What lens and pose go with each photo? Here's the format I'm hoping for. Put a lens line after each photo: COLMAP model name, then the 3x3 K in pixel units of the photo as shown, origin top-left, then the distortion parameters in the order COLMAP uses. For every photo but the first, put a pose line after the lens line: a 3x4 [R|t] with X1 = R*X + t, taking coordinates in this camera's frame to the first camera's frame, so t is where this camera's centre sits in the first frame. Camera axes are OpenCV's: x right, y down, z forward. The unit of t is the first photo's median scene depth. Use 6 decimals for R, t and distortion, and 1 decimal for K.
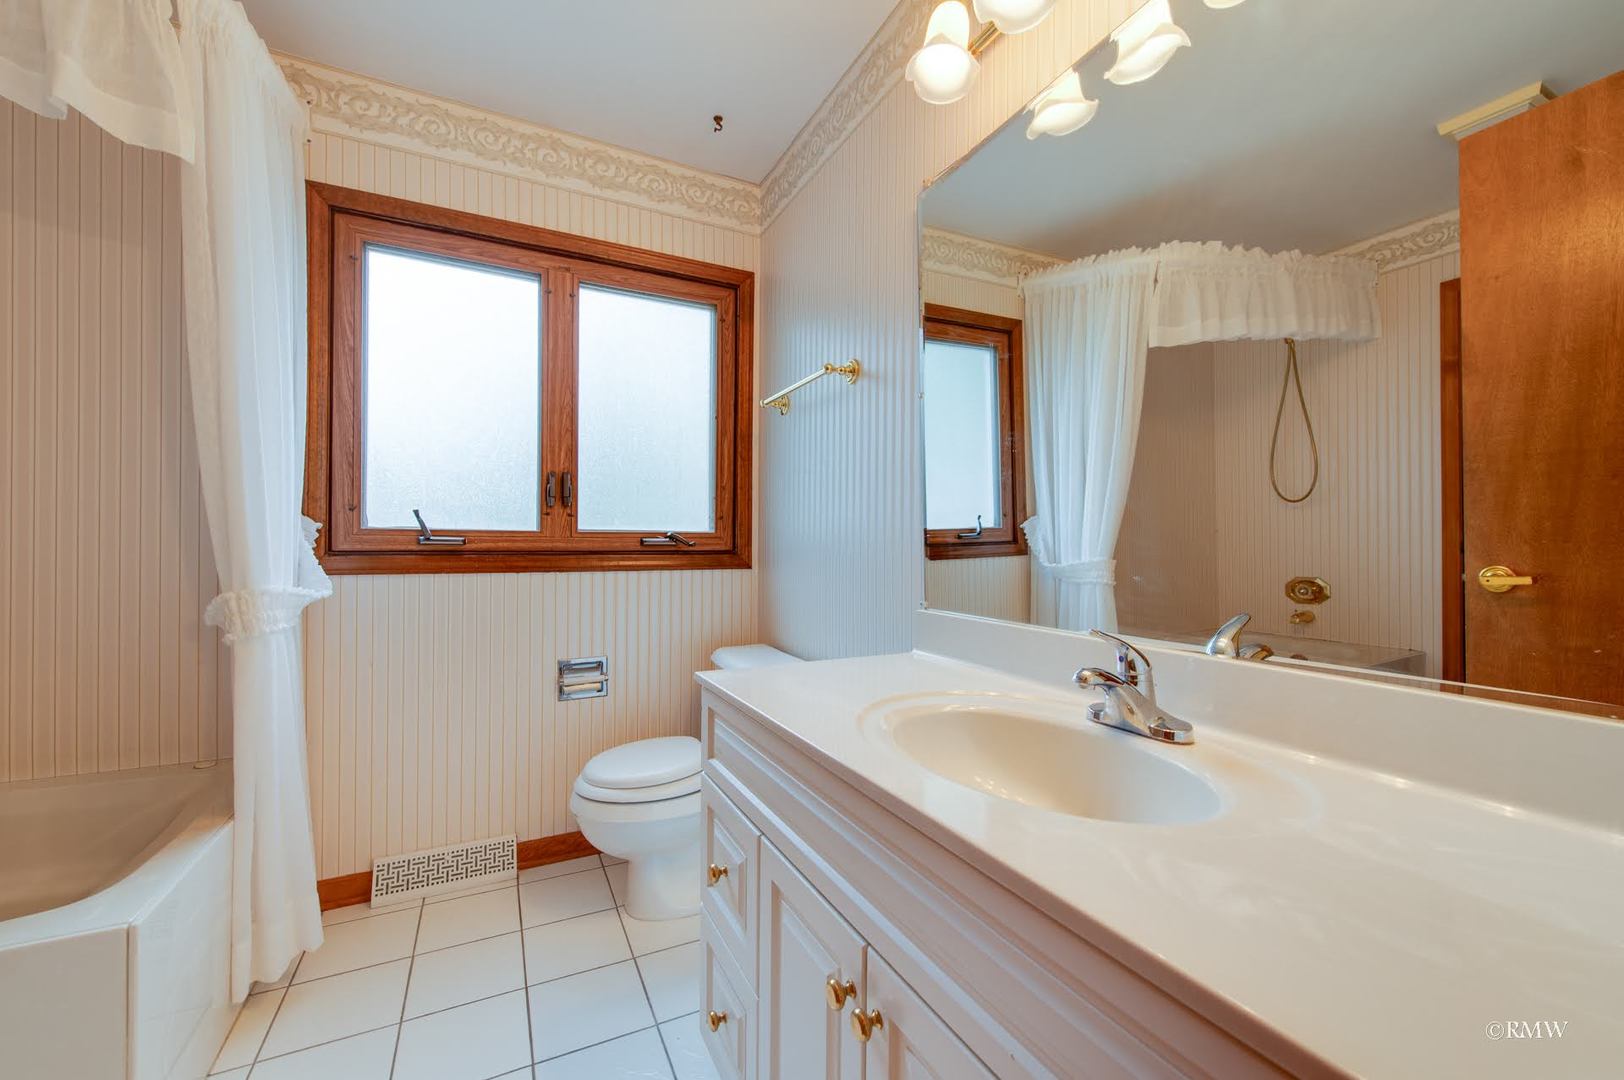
lens RADIAL K [[652.3, 0, 808.8], [0, 652.3, 543.3], [0, 0, 1]] dist [0.008917, -0.000389]
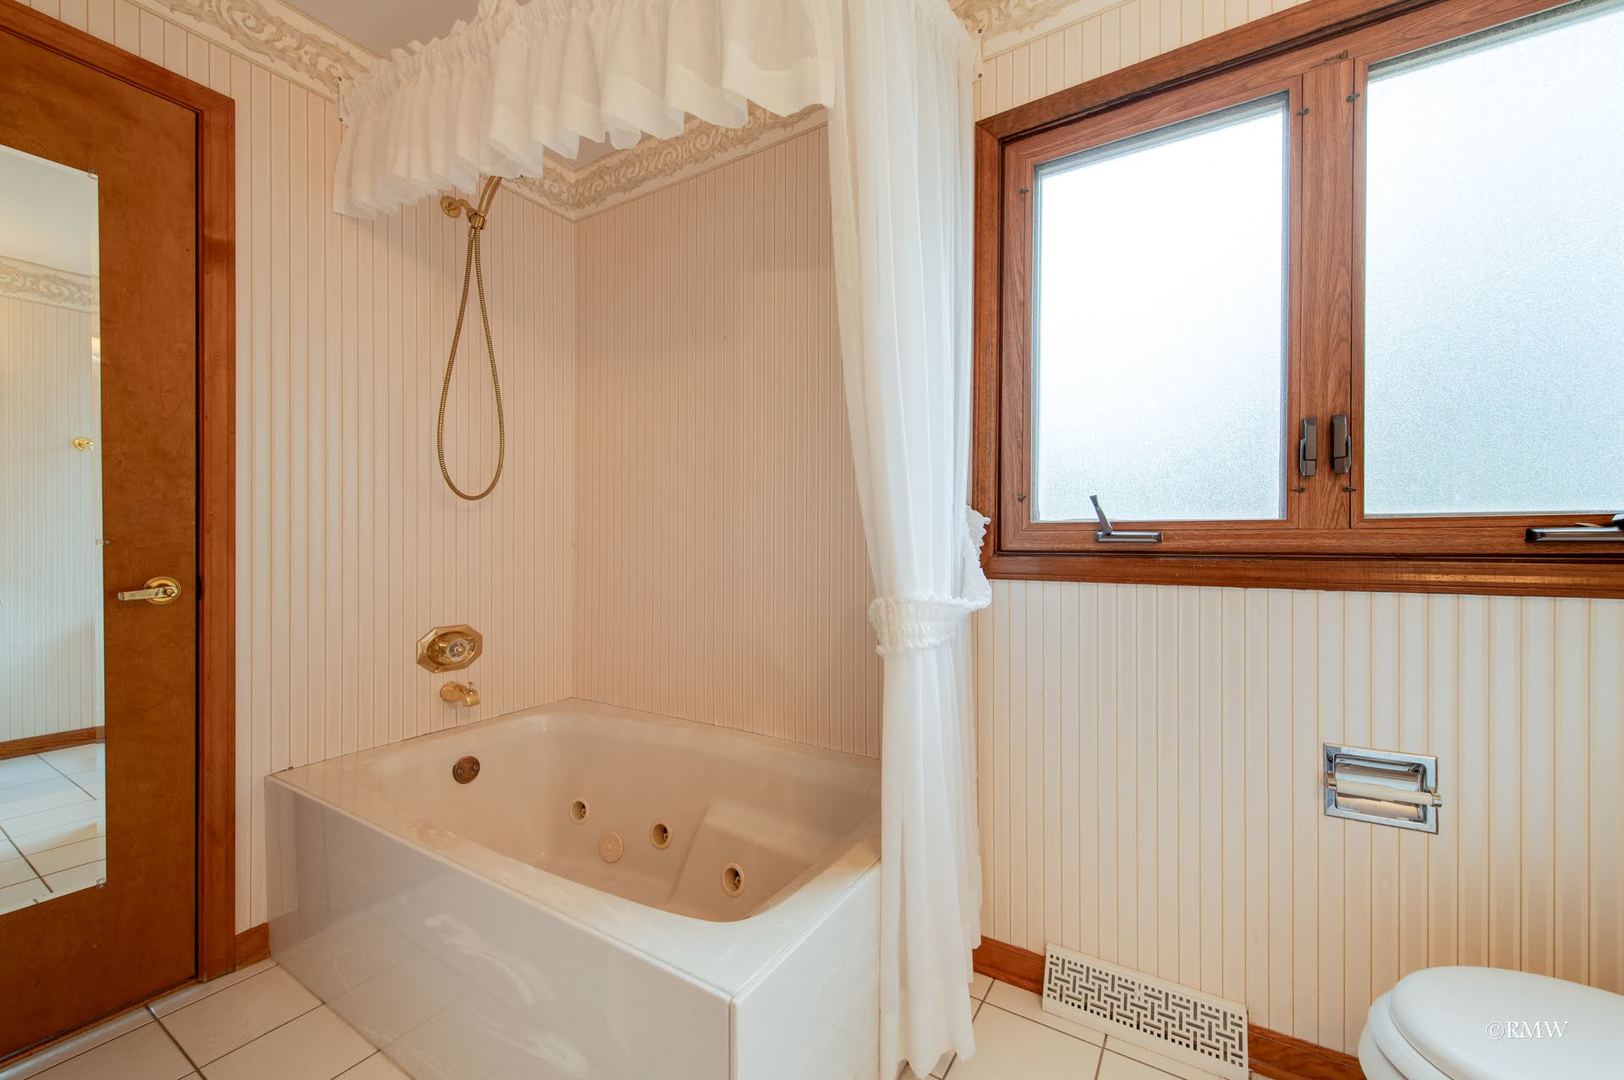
lens RADIAL K [[652.3, 0, 808.8], [0, 652.3, 543.3], [0, 0, 1]] dist [0.008917, -0.000389]
pose [[0.525648, -0.001635, -0.850701, -0.141480], [0.005161, 0.999986, 0.001267, -0.000007], [0.850687, -0.005056, 0.525649, 0.338757]]
